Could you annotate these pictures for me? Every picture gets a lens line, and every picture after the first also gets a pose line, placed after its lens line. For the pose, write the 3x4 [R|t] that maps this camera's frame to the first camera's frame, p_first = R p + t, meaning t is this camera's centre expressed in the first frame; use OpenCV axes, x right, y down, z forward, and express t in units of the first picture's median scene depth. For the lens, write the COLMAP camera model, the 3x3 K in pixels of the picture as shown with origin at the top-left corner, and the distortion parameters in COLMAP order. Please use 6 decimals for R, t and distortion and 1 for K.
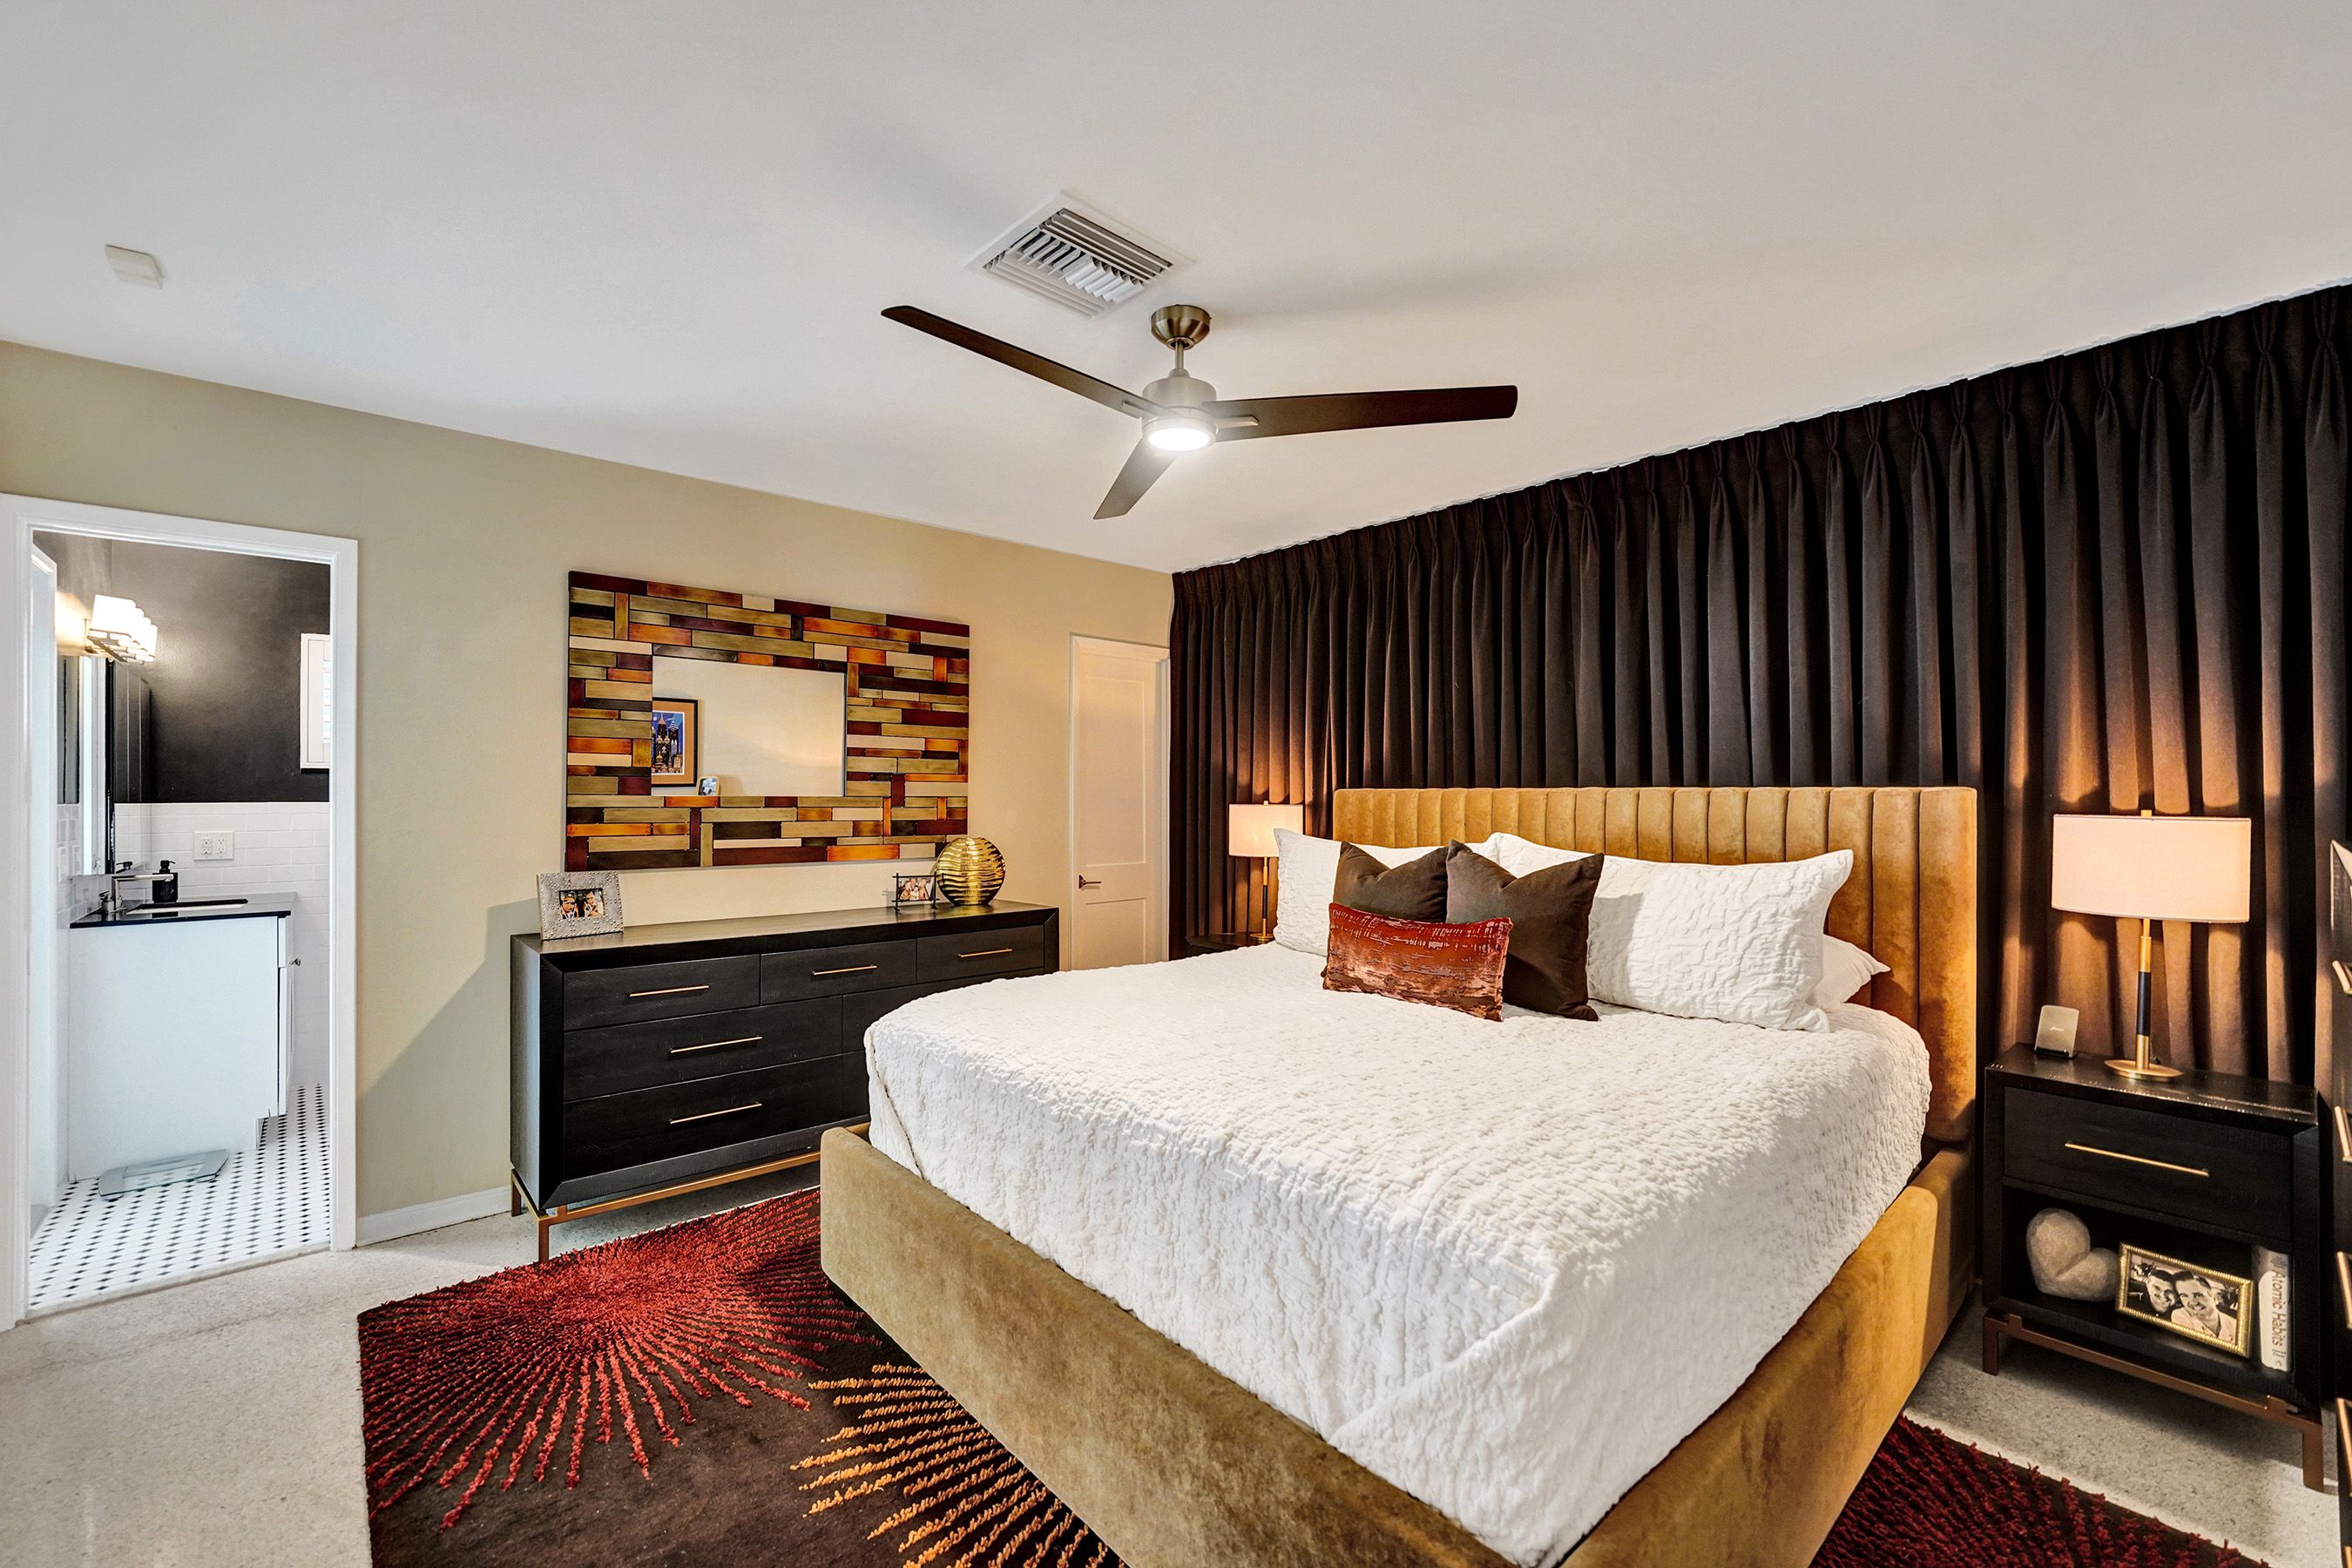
lens RADIAL K [[979.1, 0, 1171.8], [0, 979.1, 788.0], [0, 0, 1]] dist [-0.020098, 0.003460]
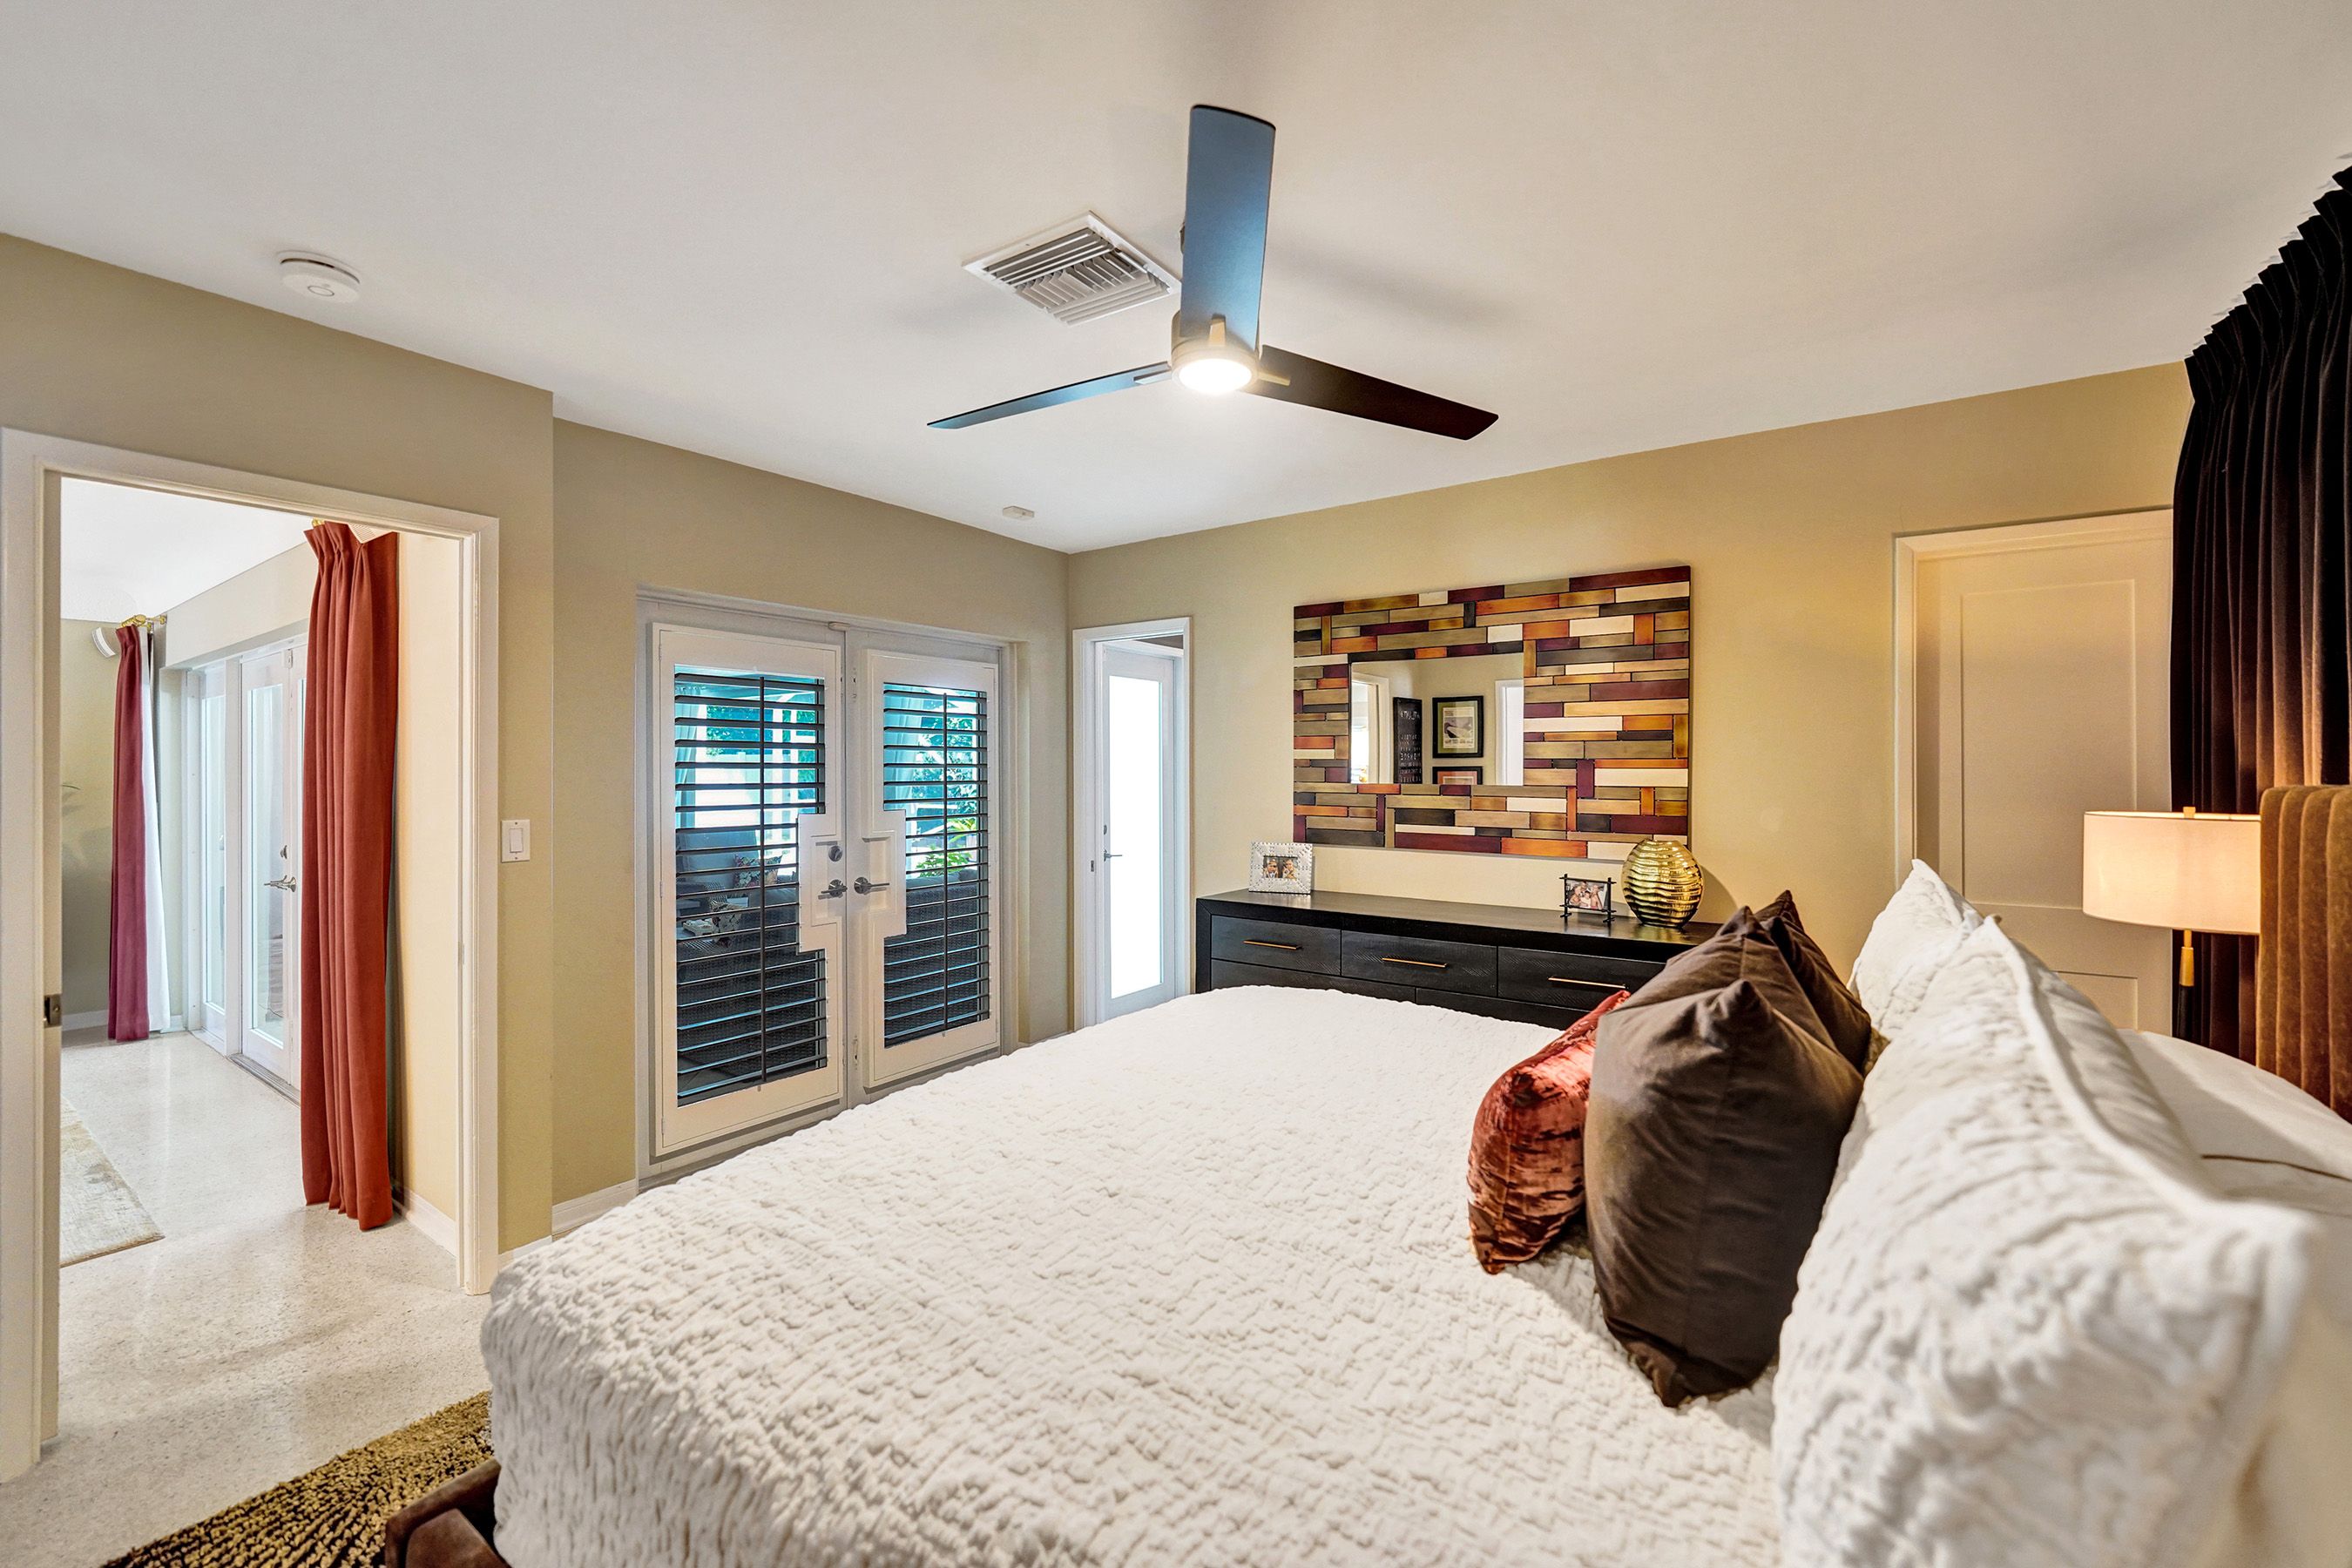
lens RADIAL K [[979.1, 0, 1164.3], [0, 979.1, 775.7], [0, 0, 1]] dist [-0.020098, 0.003460]
pose [[0.192396, 0.003613, -0.981311, 0.555456], [0.005979, 0.999970, 0.004854, -0.007861], [0.981299, -0.006801, 0.192369, 0.528519]]
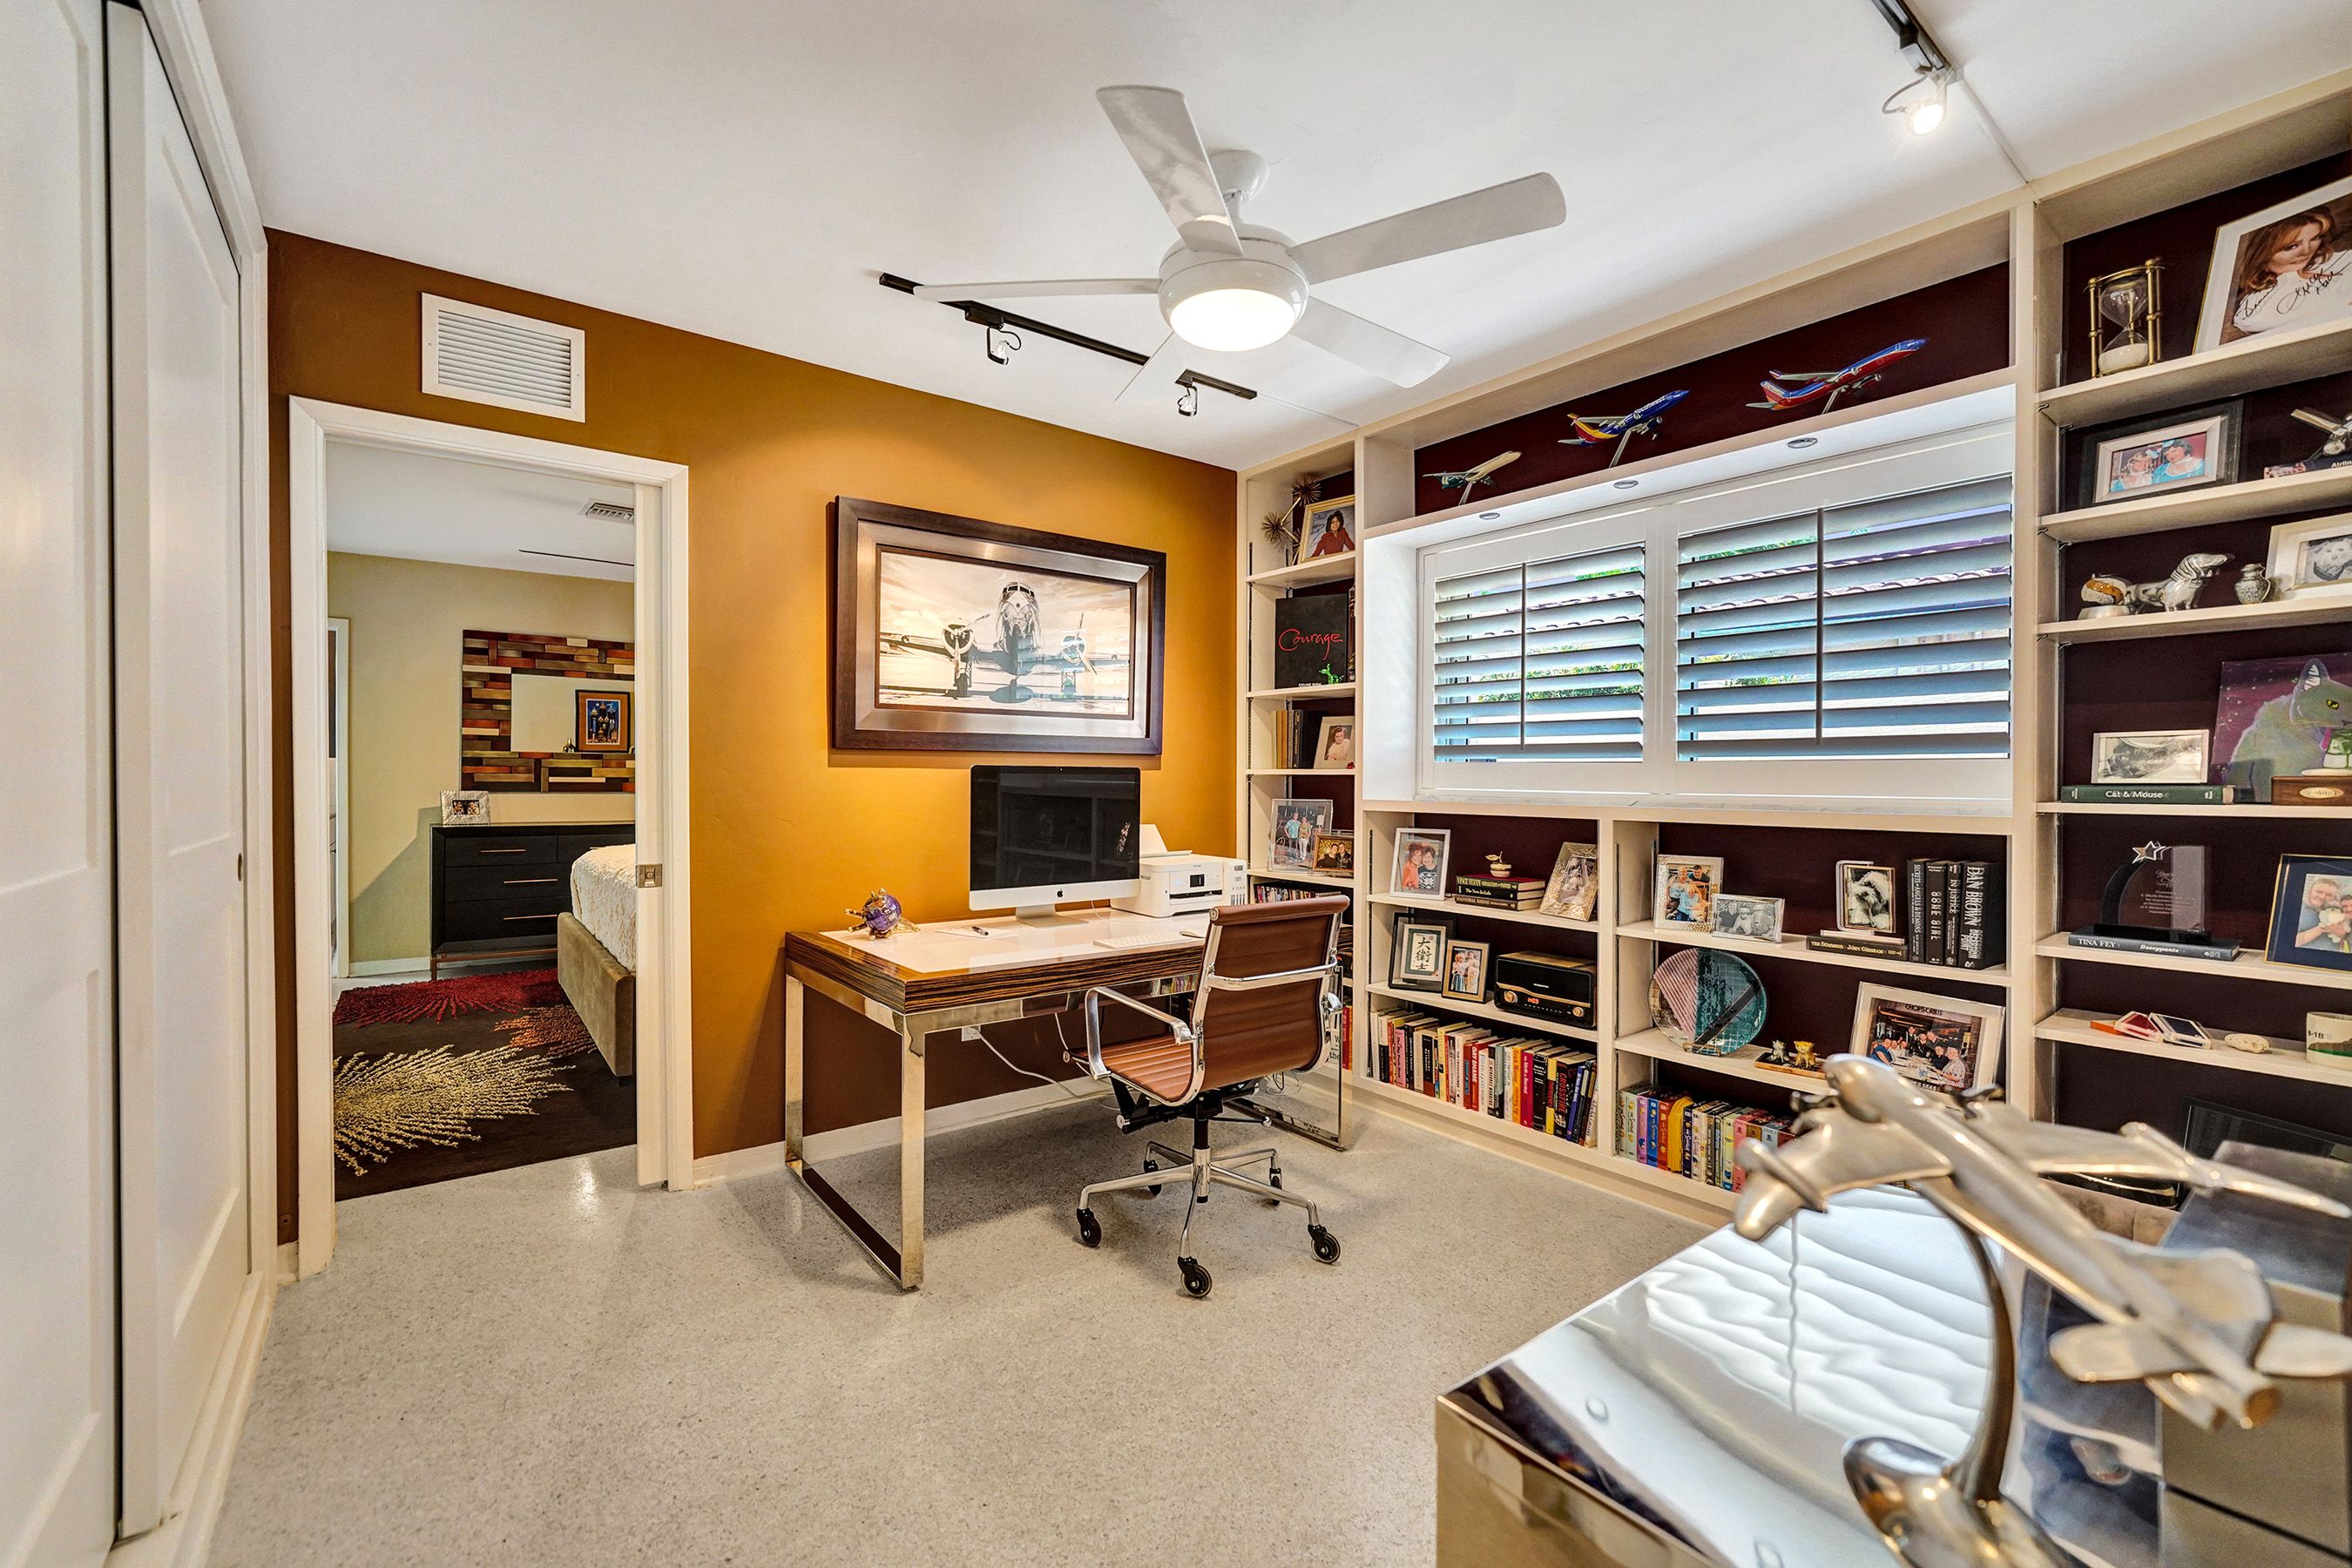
lens RADIAL K [[979.1, 0, 1164.6], [0, 979.1, 779.6], [0, 0, 1]] dist [-0.020098, 0.003460]
pose [[0.994040, 0.010233, -0.108533, 0.837135], [-0.008729, 0.999859, 0.014326, 0.022799], [0.108664, -0.013293, 0.993990, -0.641102]]
